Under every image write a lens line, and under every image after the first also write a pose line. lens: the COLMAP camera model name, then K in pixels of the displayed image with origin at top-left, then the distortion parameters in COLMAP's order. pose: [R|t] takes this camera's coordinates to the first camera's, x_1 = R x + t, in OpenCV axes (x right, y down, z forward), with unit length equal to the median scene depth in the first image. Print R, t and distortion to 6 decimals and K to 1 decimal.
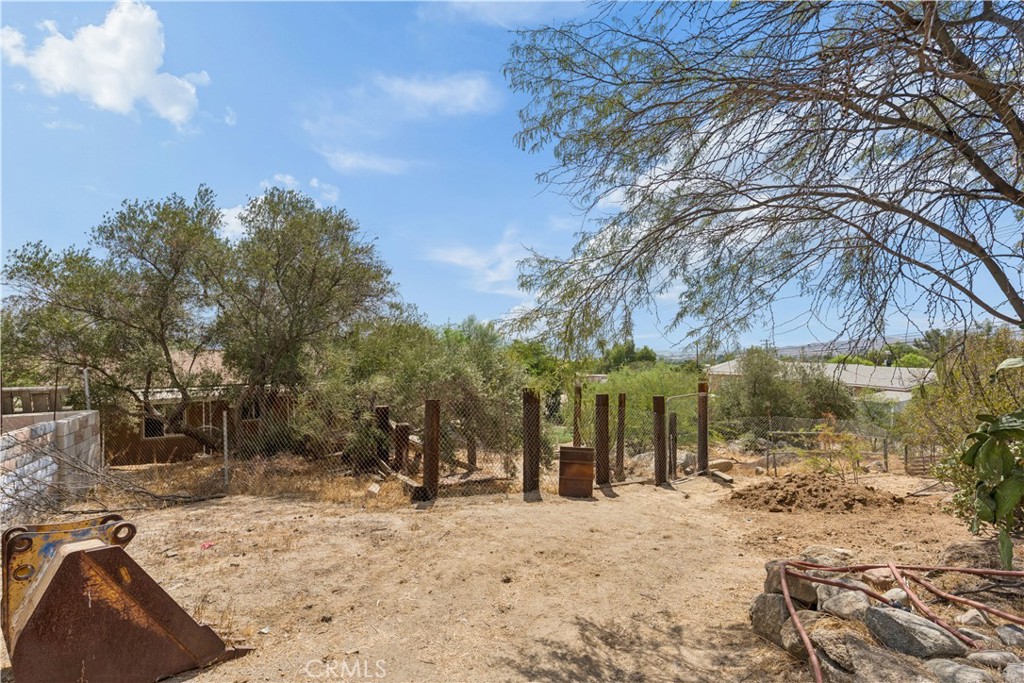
lens RADIAL K [[476.4, 0, 511.5], [0, 476.4, 354.1], [0, 0, 1]] dist [-0.000879, 0.001061]
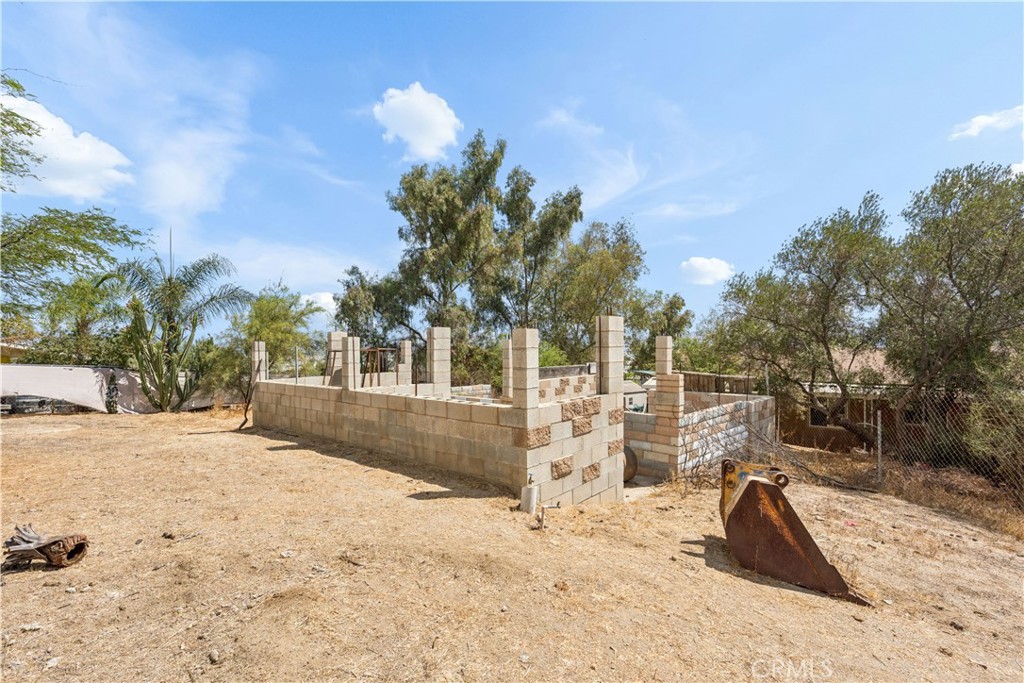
lens RADIAL K [[476.4, 0, 511.5], [0, 476.4, 354.1], [0, 0, 1]] dist [-0.000879, 0.001061]
pose [[0.338257, 0.023467, -0.940761, 0.092863], [-0.012278, 0.999714, 0.020523, -0.013674], [0.940974, 0.004609, 0.338449, -0.096442]]
